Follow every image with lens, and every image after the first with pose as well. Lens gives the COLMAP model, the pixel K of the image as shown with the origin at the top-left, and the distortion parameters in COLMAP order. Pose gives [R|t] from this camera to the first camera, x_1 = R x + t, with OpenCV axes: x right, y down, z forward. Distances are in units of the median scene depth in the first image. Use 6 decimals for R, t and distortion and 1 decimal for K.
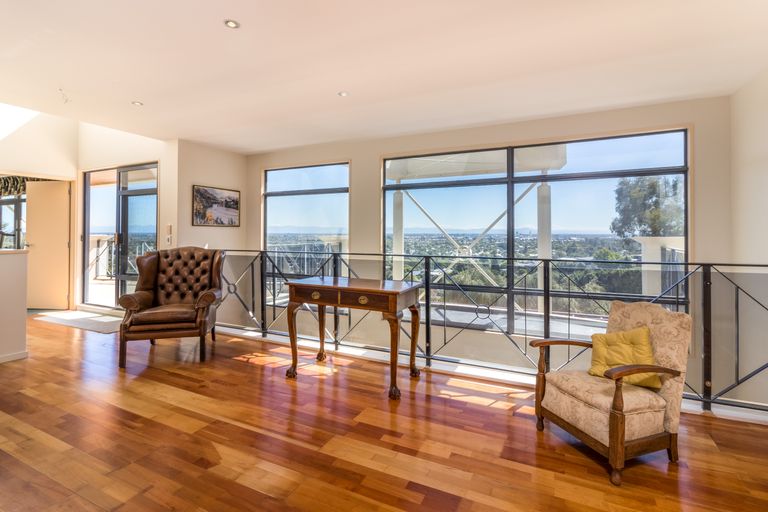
lens RADIAL K [[360.5, 0, 382.6], [0, 360.5, 232.0], [0, 0, 1]] dist [0.005133, 0.000336]
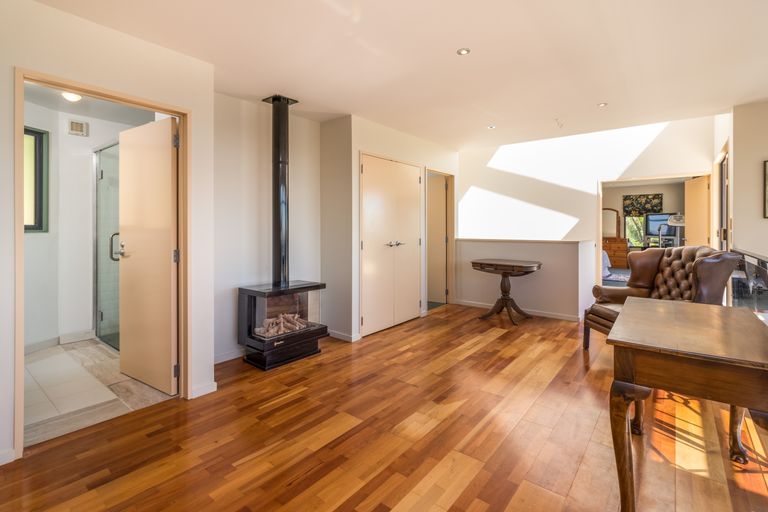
lens RADIAL K [[360.5, 0, 385.3], [0, 360.5, 227.8], [0, 0, 1]] dist [0.005133, 0.000336]
pose [[-0.206921, -0.003441, -0.978352, 0.621688], [0.008648, 0.999948, -0.005346, 0.000652], [0.978319, -0.009567, -0.206881, 0.769493]]
